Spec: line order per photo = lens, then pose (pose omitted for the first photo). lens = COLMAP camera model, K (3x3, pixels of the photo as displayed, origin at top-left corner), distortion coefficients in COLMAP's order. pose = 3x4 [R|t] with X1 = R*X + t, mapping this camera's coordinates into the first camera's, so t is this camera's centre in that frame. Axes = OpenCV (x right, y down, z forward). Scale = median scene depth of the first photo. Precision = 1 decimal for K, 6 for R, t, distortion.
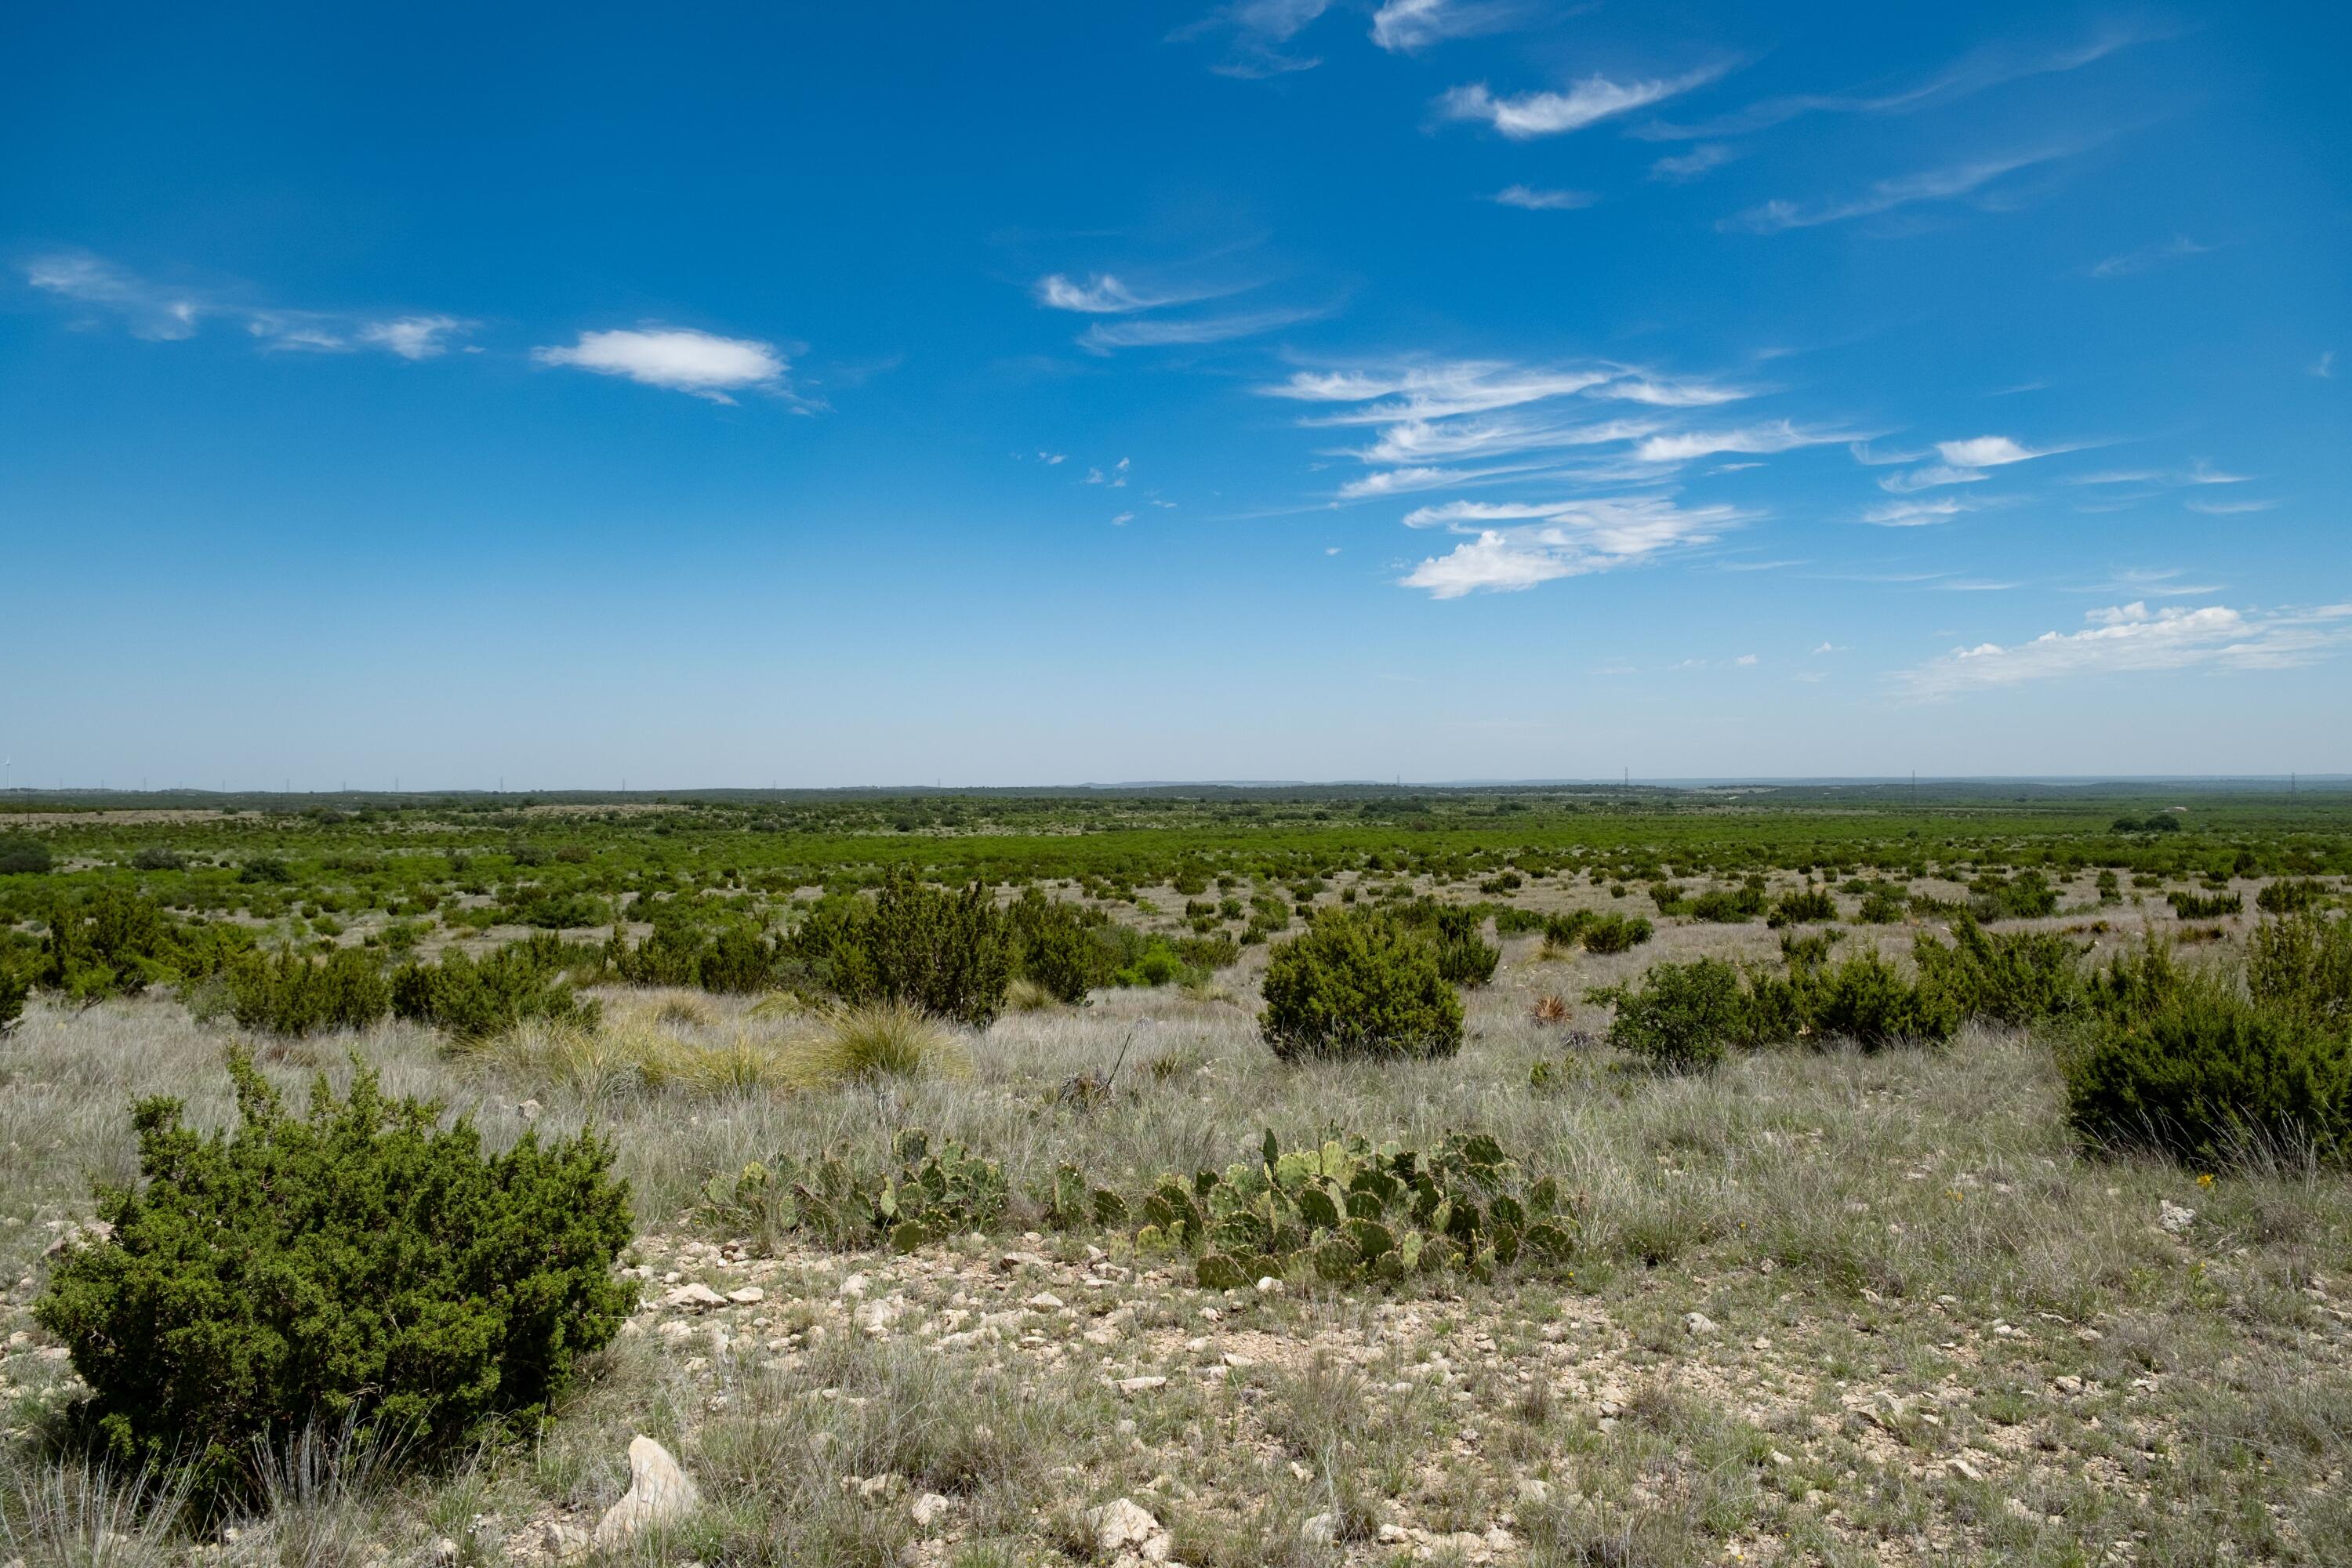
lens RADIAL K [[4970.7, 0, 1175.8], [0, 4970.7, 784.4], [0, 0, 1]] dist [-0.029859, 0.000000]
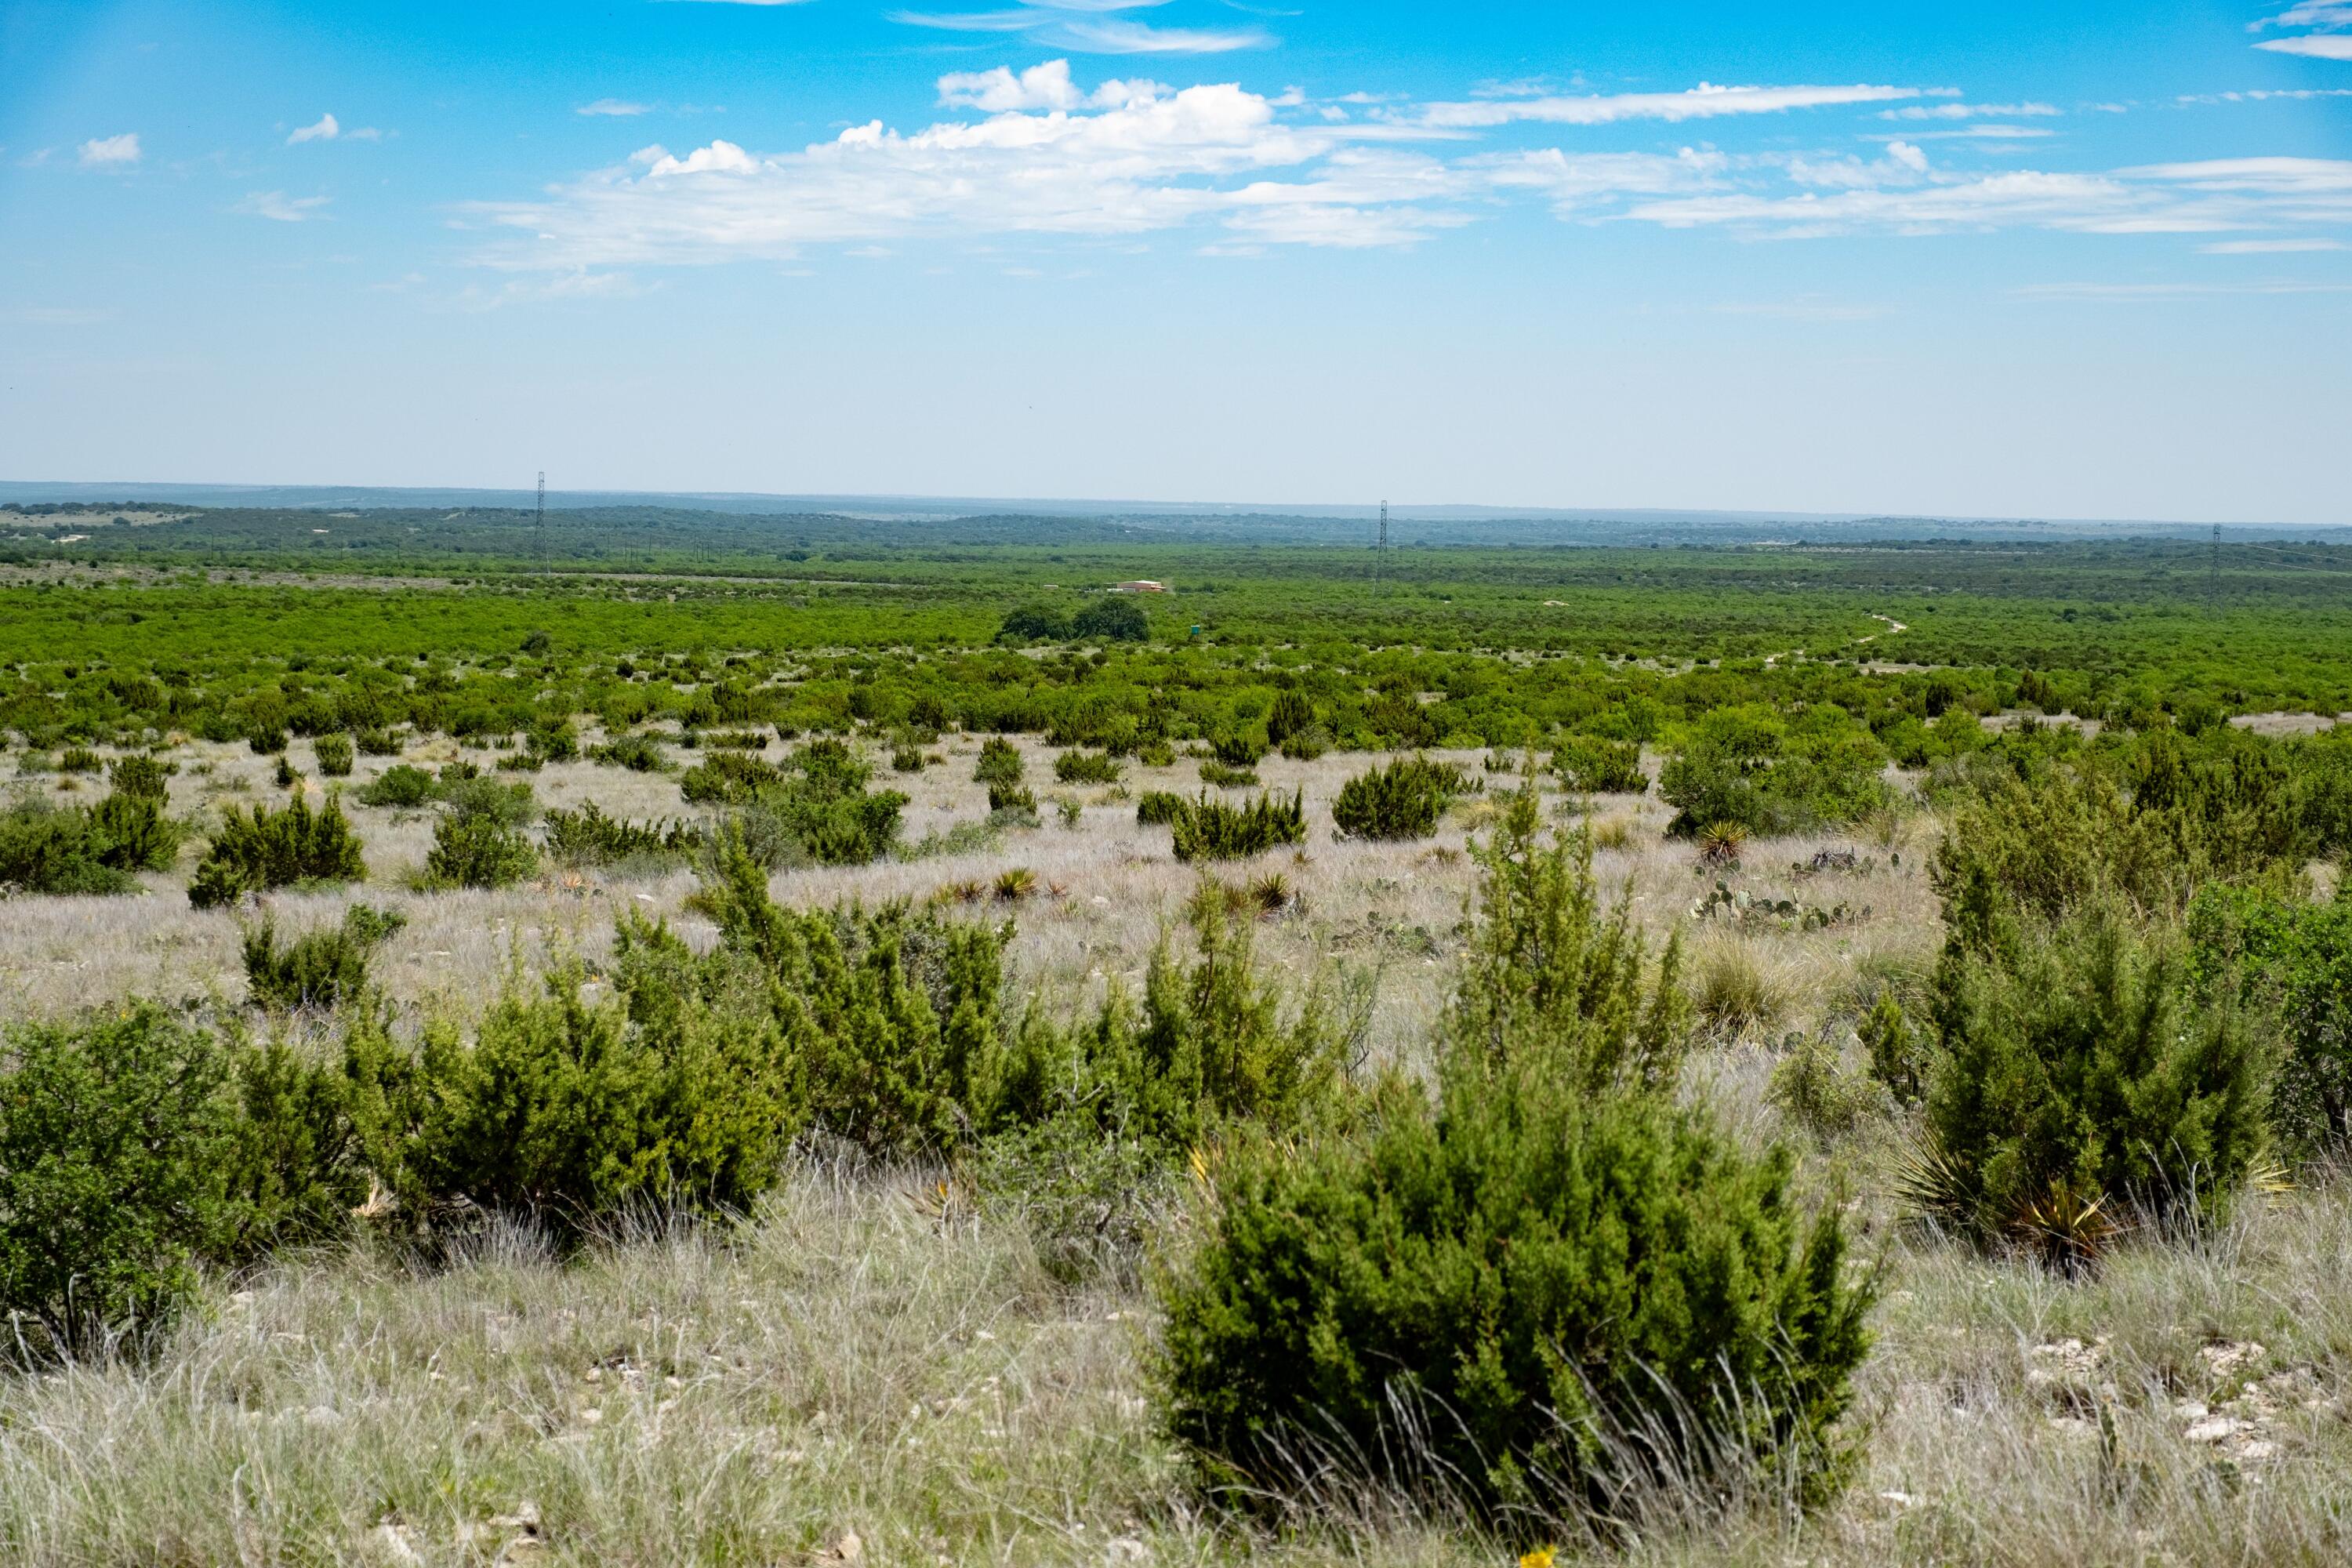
lens RADIAL K [[4970.7, 0, 1176.4], [0, 4970.7, 780.7], [0, 0, 1]] dist [-0.029859, 0.000000]
pose [[0.801661, -0.010146, 0.597693, -0.035962], [-0.004467, 0.999726, 0.022962, 0.011536], [-0.597763, -0.021078, 0.801396, 0.677694]]
